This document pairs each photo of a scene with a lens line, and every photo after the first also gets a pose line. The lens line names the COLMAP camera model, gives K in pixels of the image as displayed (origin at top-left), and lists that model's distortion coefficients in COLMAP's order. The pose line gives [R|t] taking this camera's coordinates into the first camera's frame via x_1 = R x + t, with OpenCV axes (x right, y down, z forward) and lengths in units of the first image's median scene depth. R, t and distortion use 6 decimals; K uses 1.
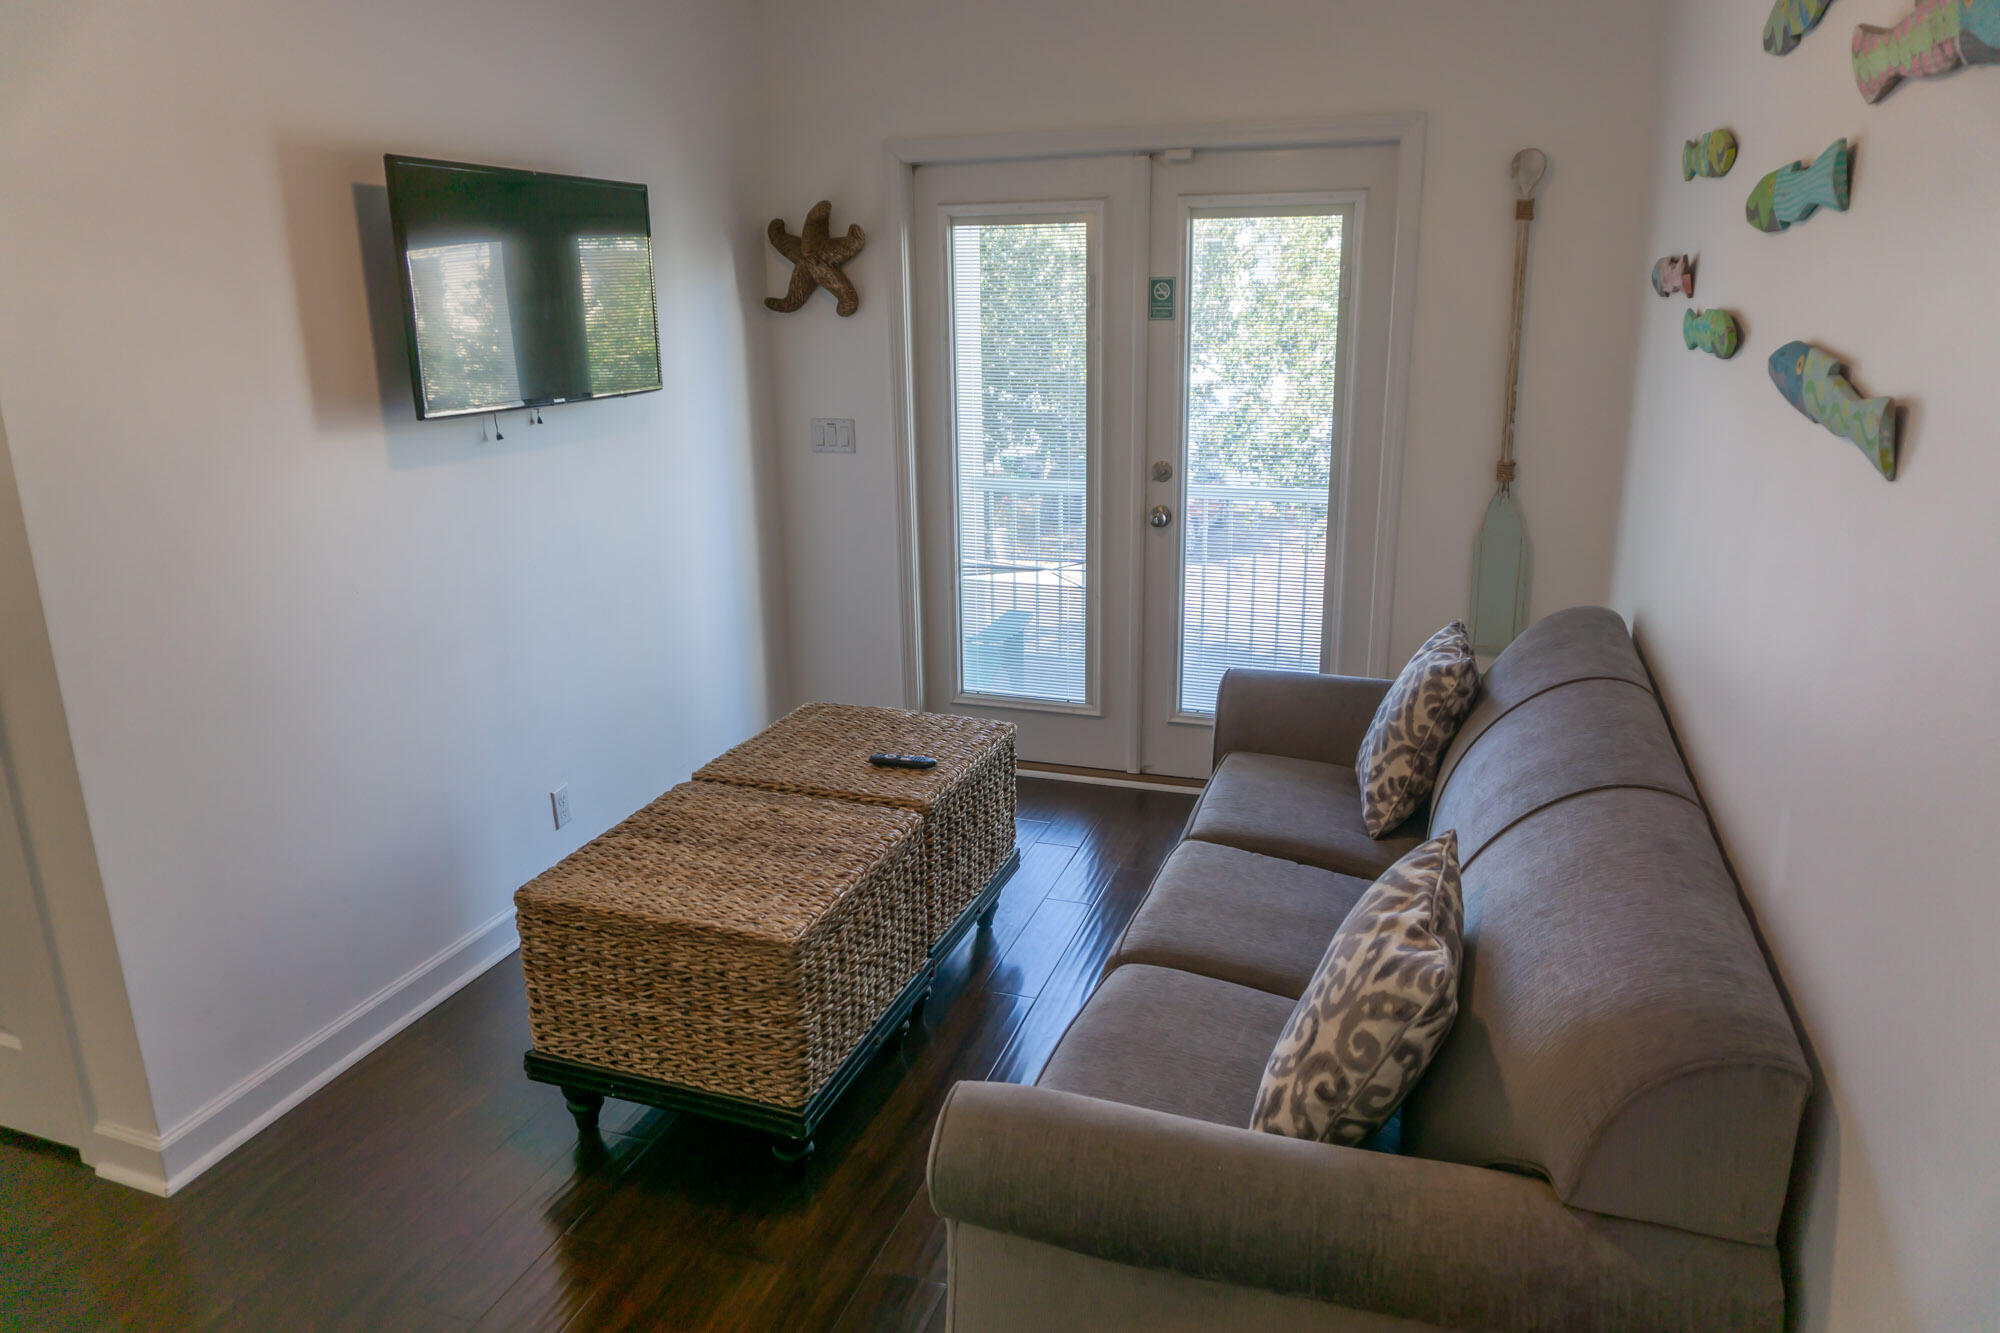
lens RADIAL K [[1333.8, 0, 1000.1], [0, 1333.8, 670.1], [0, 0, 1]] dist [-0.023434, 0.001153]
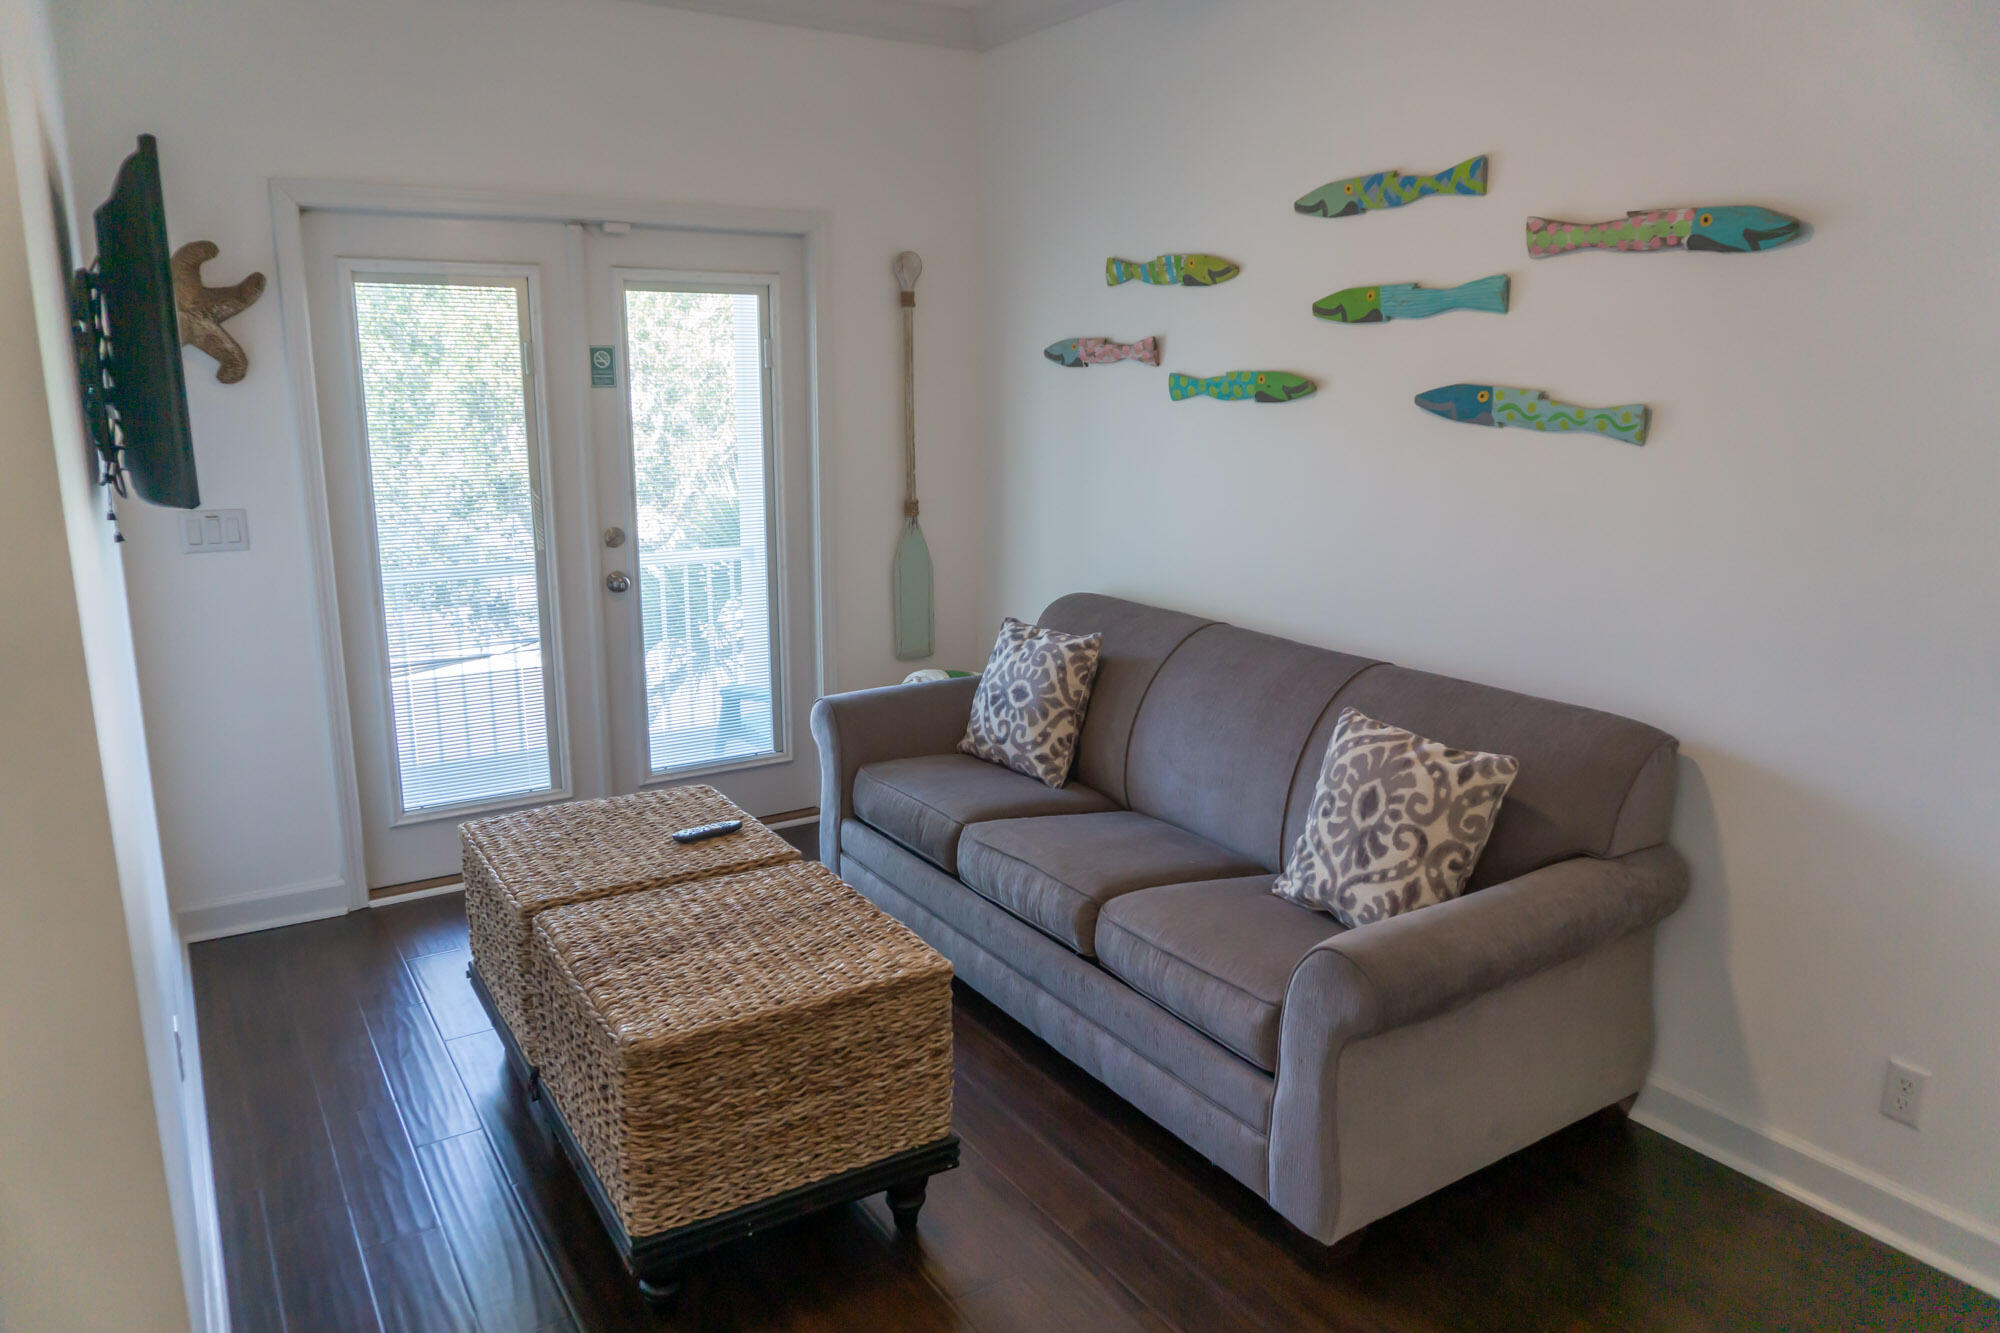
lens RADIAL K [[1333.8, 0, 1000.1], [0, 1333.8, 670.1], [0, 0, 1]] dist [-0.023434, 0.001153]
pose [[0.611644, -0.156135, 0.775573, -0.546777], [0.206768, 0.977807, 0.033784, -0.027898], [-0.763635, 0.139700, 0.630354, 0.179246]]
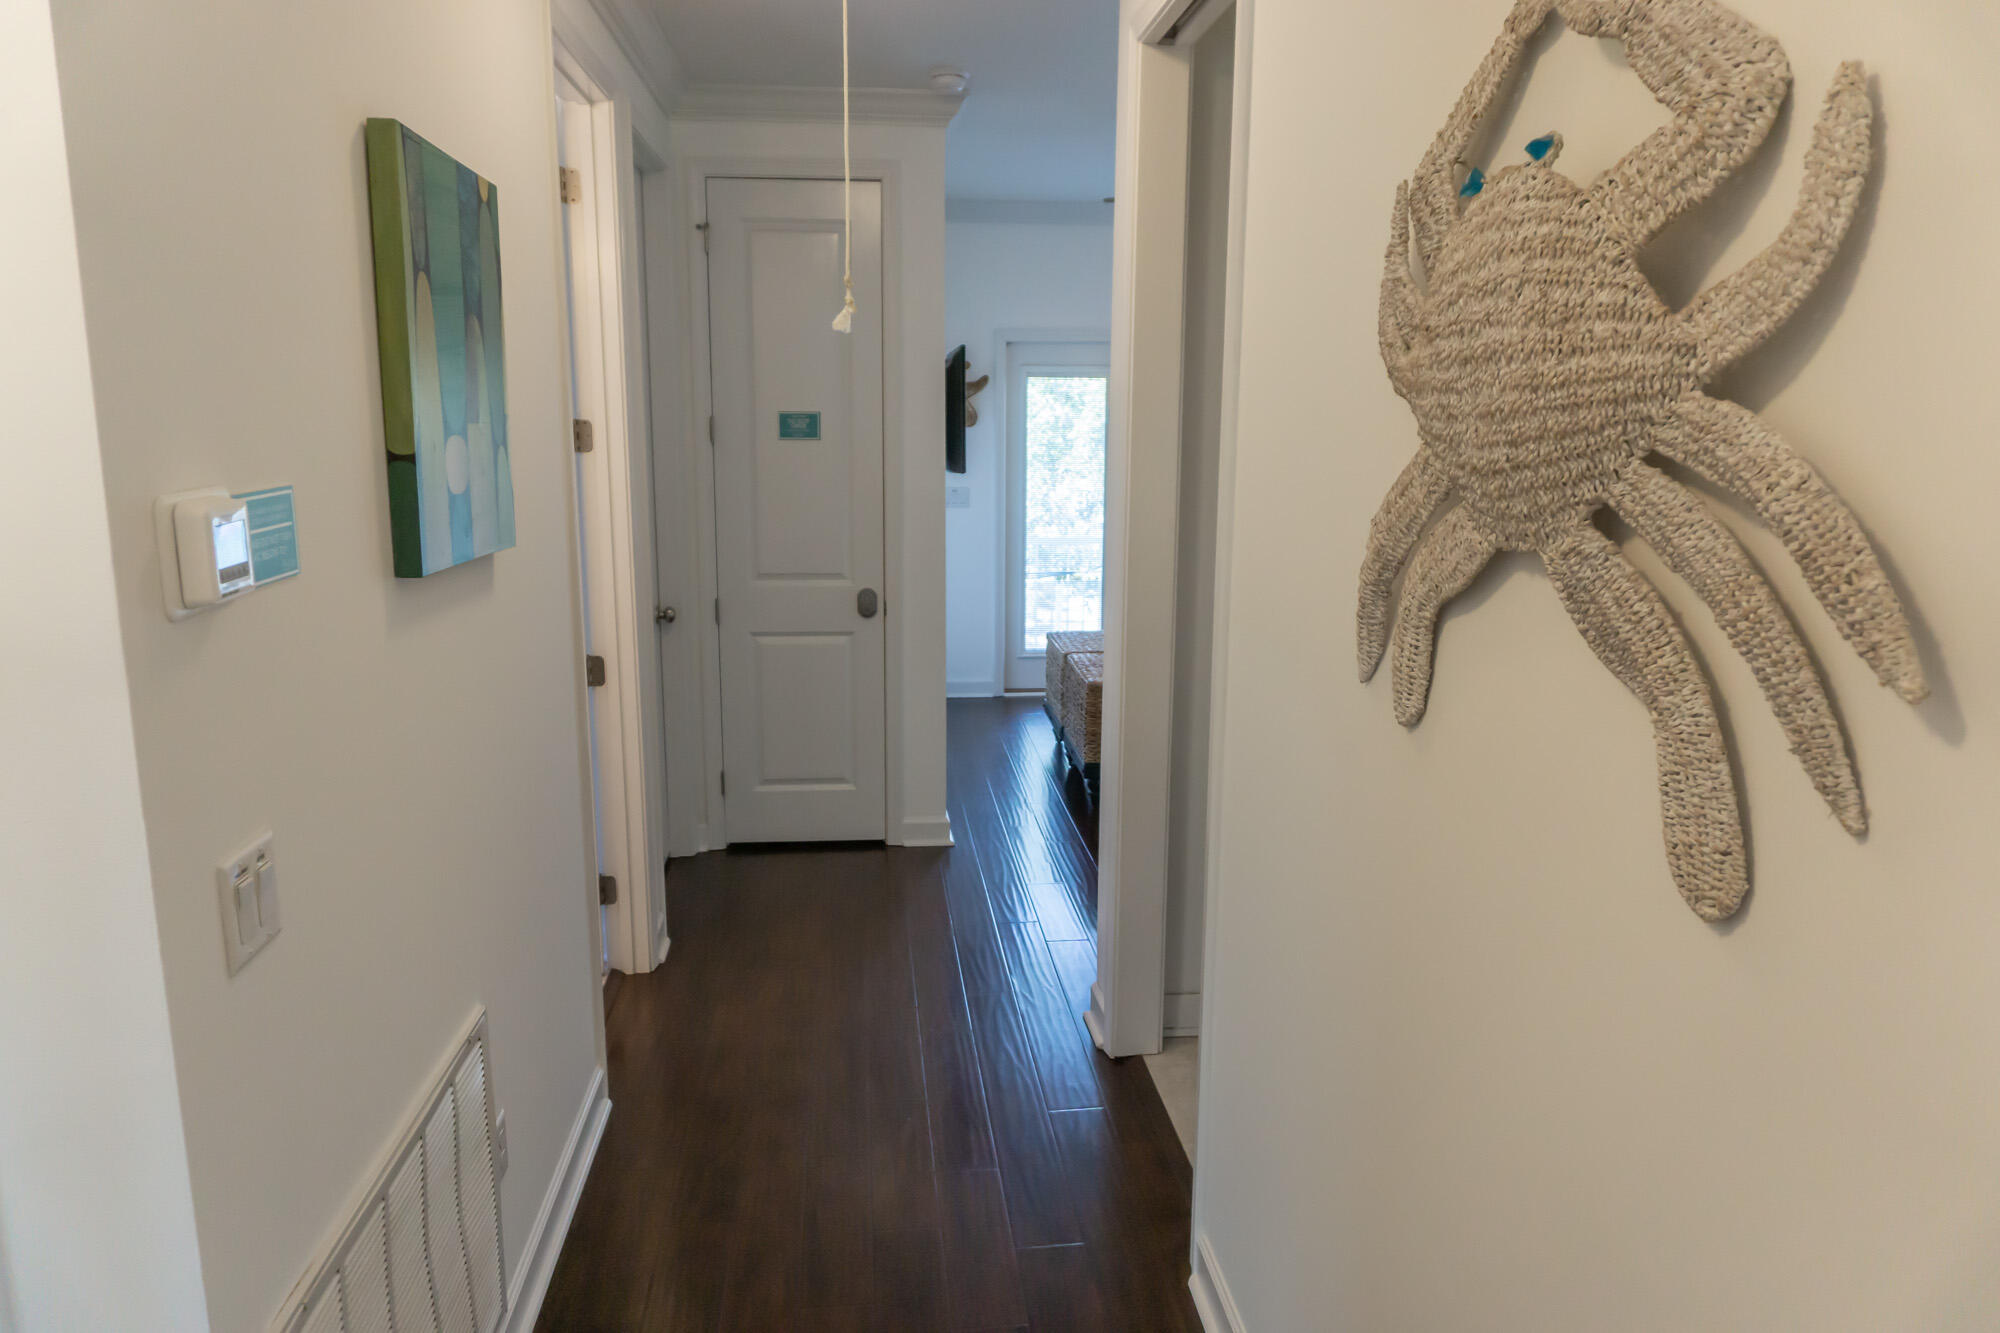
lens RADIAL K [[1333.8, 0, 1000.1], [0, 1333.8, 670.1], [0, 0, 1]] dist [-0.023434, 0.001153]
pose [[0.902590, -0.063199, 0.425838, -0.926019], [0.101119, 0.992615, -0.067013, 0.175199], [-0.418458, 0.103546, 0.902314, -0.570523]]
